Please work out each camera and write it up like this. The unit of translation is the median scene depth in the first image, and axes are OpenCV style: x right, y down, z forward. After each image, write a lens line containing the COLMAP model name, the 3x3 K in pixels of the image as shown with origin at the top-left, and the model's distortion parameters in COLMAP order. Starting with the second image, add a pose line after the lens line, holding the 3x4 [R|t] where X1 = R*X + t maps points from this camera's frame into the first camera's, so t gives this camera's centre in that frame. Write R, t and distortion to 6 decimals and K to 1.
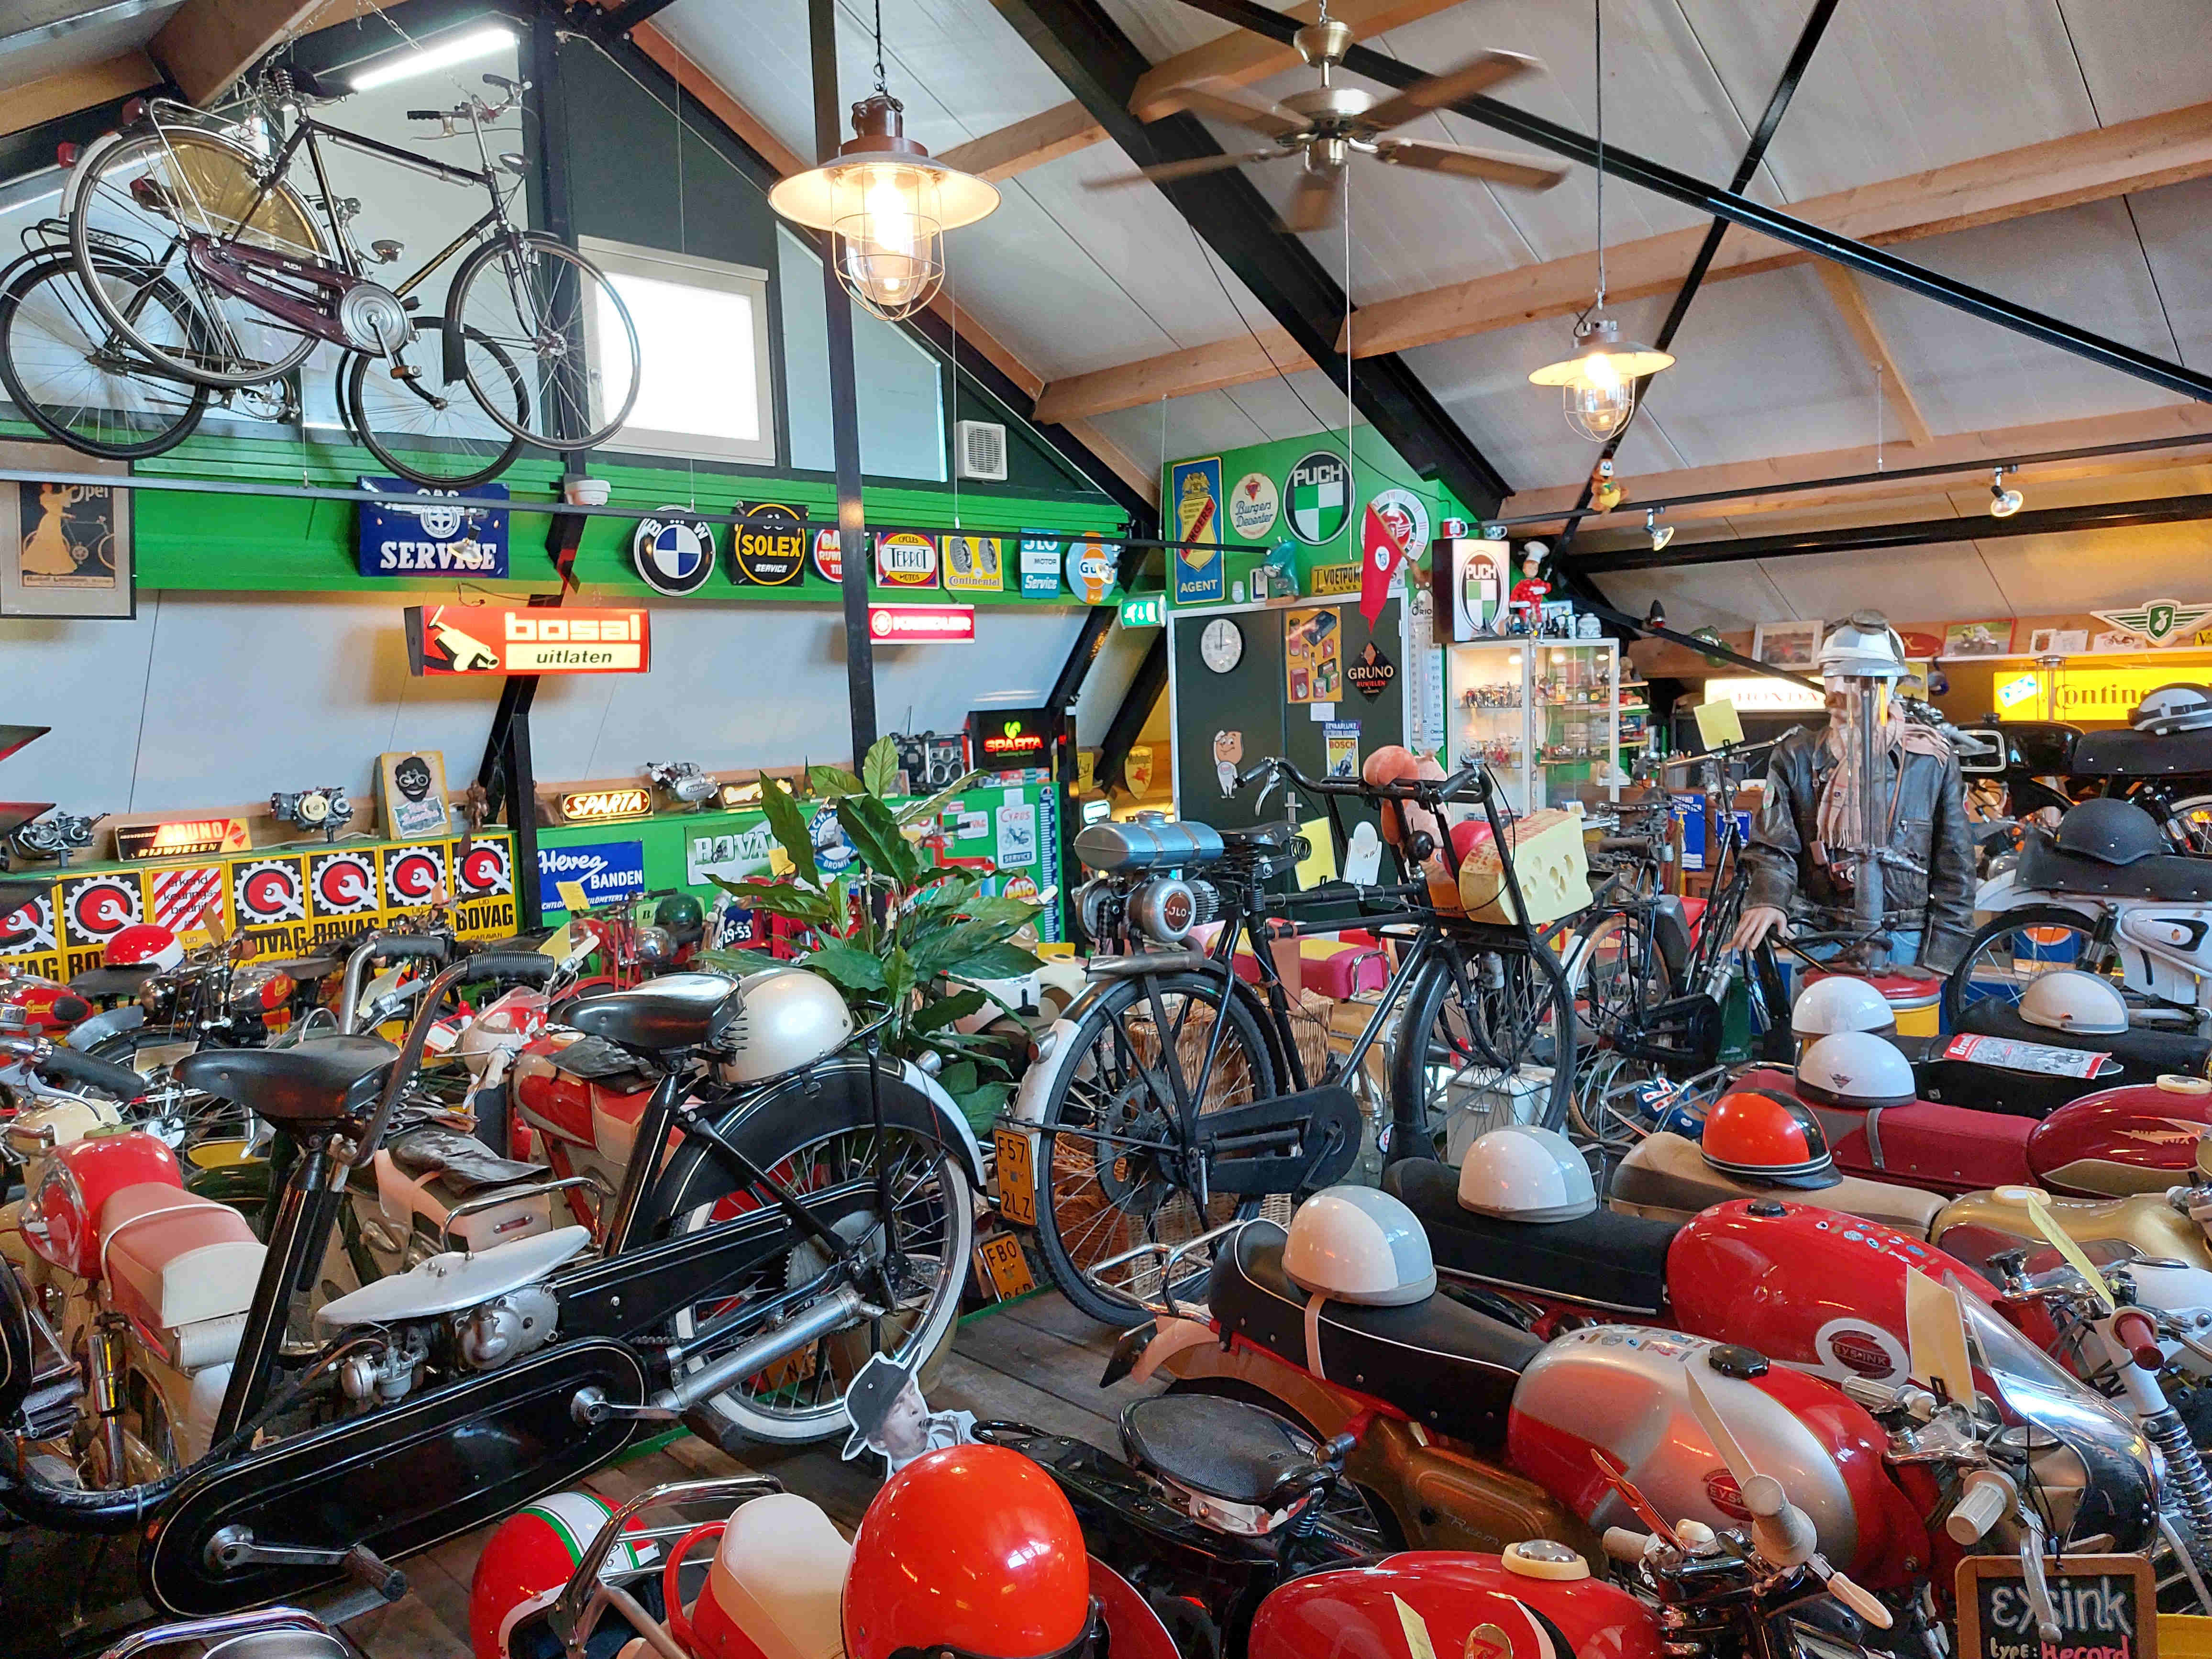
lens RADIAL K [[1593.7, 0, 1107.8], [0, 1593.7, 838.9], [0, 0, 1]] dist [0.026145, -0.005396]
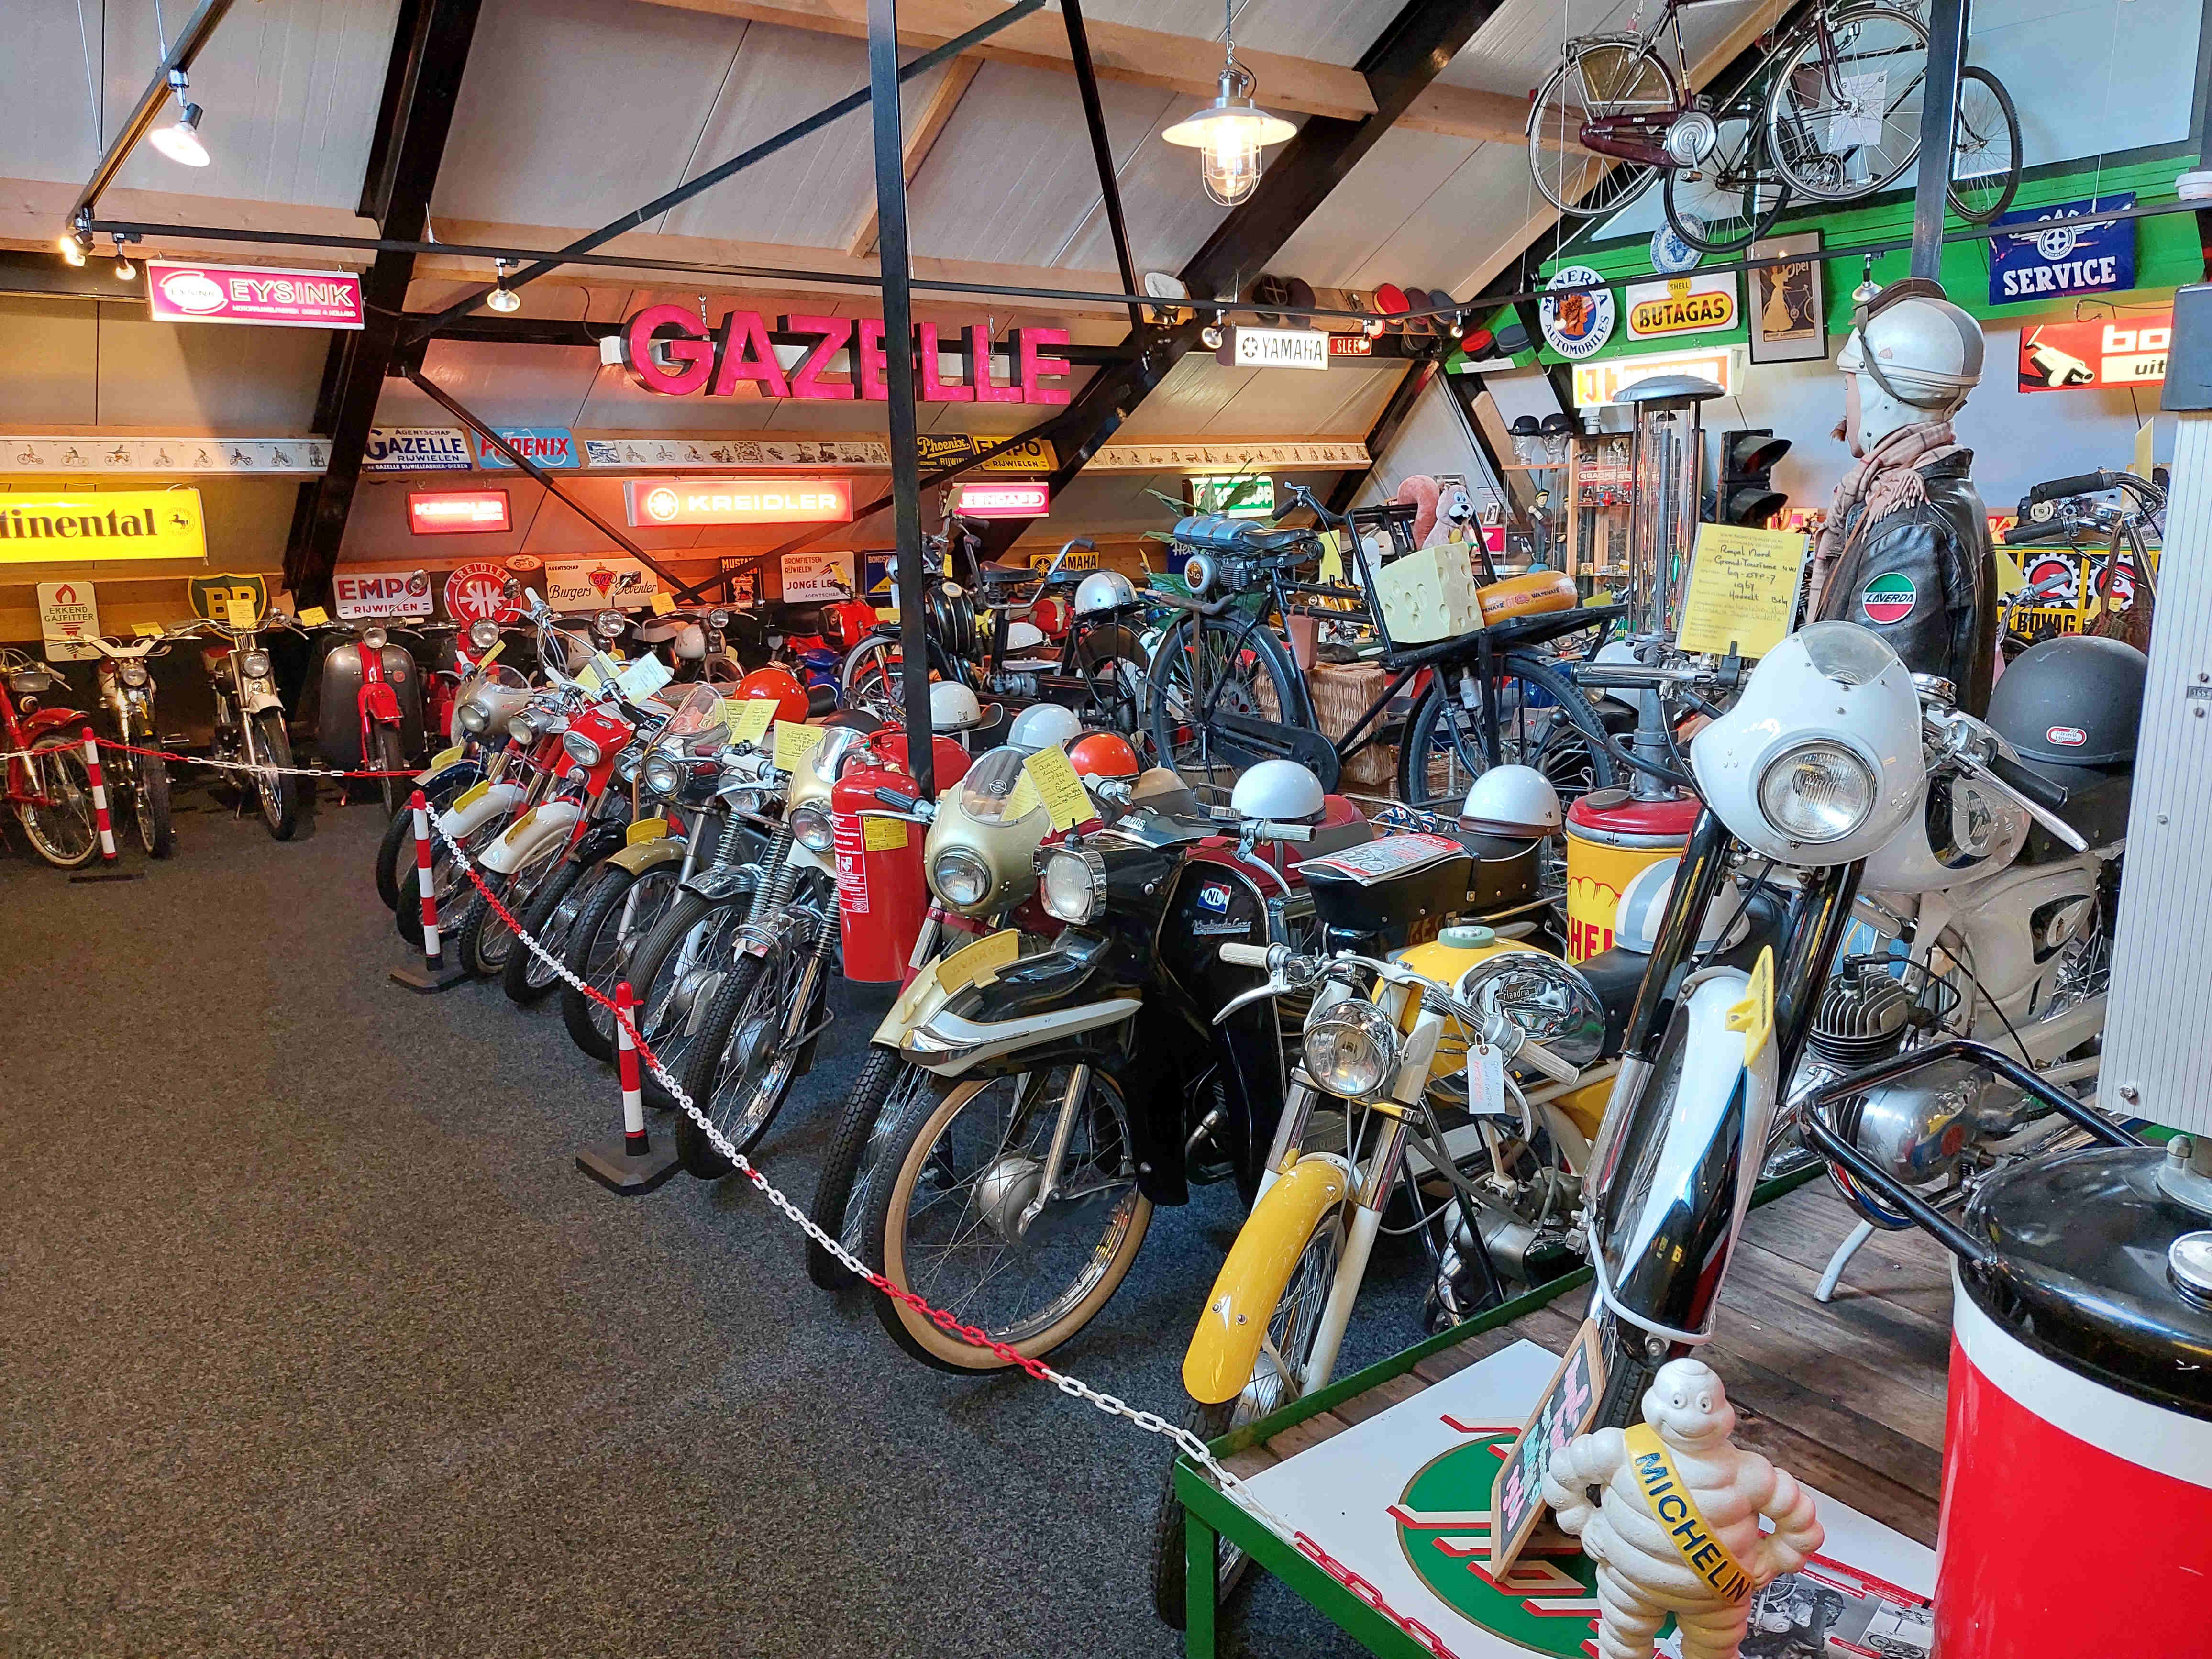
lens RADIAL K [[1593.7, 0, 1104.4], [0, 1593.7, 825.6], [0, 0, 1]] dist [0.026145, -0.005396]
pose [[-0.135348, 0.246026, -0.959767, 0.797107], [-0.064561, 0.964432, 0.256326, -0.057096], [0.988692, 0.096656, -0.114650, 0.526099]]
